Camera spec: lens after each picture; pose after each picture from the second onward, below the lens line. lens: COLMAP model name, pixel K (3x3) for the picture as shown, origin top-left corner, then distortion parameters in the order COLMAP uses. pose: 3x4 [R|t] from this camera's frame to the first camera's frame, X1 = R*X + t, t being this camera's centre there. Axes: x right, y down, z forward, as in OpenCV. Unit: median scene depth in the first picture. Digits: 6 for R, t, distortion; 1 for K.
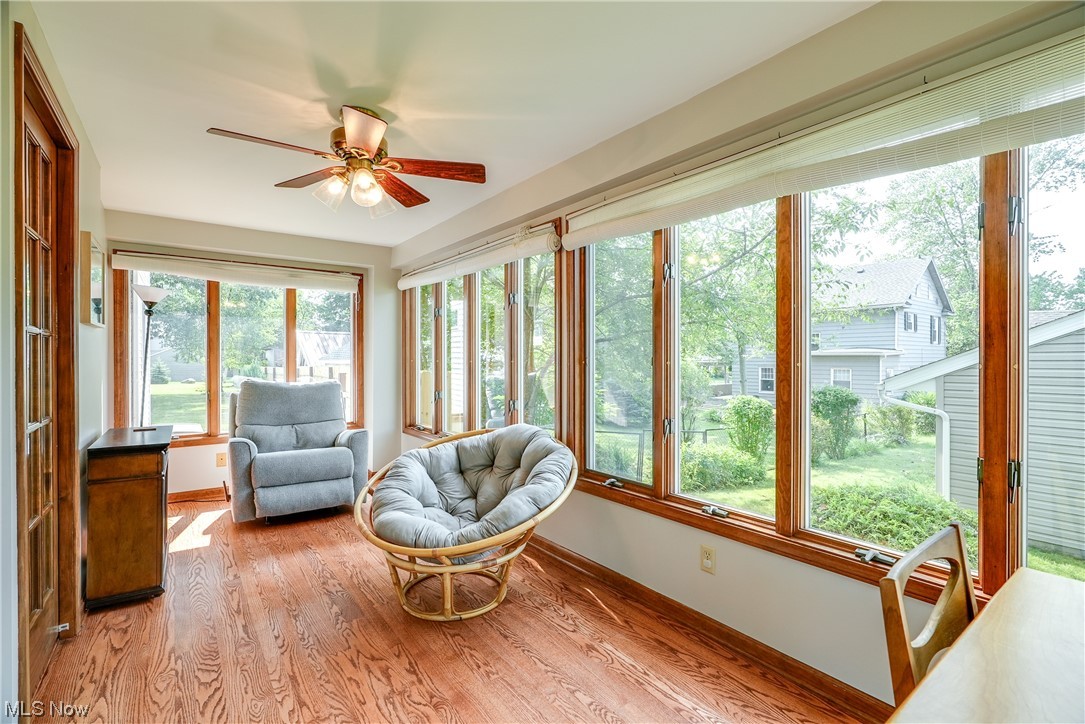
lens RADIAL K [[495.8, 0, 547.6], [0, 495.8, 360.2], [0, 0, 1]] dist [-0.004950, 0.000341]
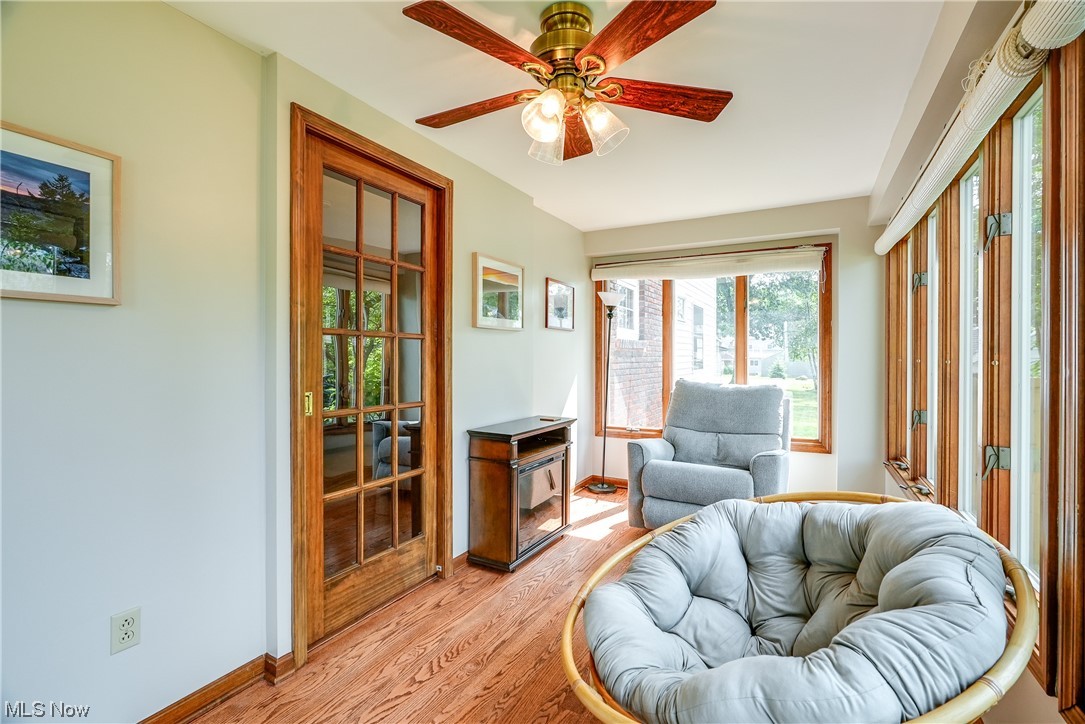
lens RADIAL K [[495.8, 0, 541.5], [0, 495.8, 360.2], [0, 0, 1]] dist [-0.004950, 0.000341]
pose [[0.424029, 0.007938, -0.905614, 0.195975], [-0.005752, 0.999965, 0.006072, -0.000945], [0.905630, 0.002634, 0.424060, 0.496199]]
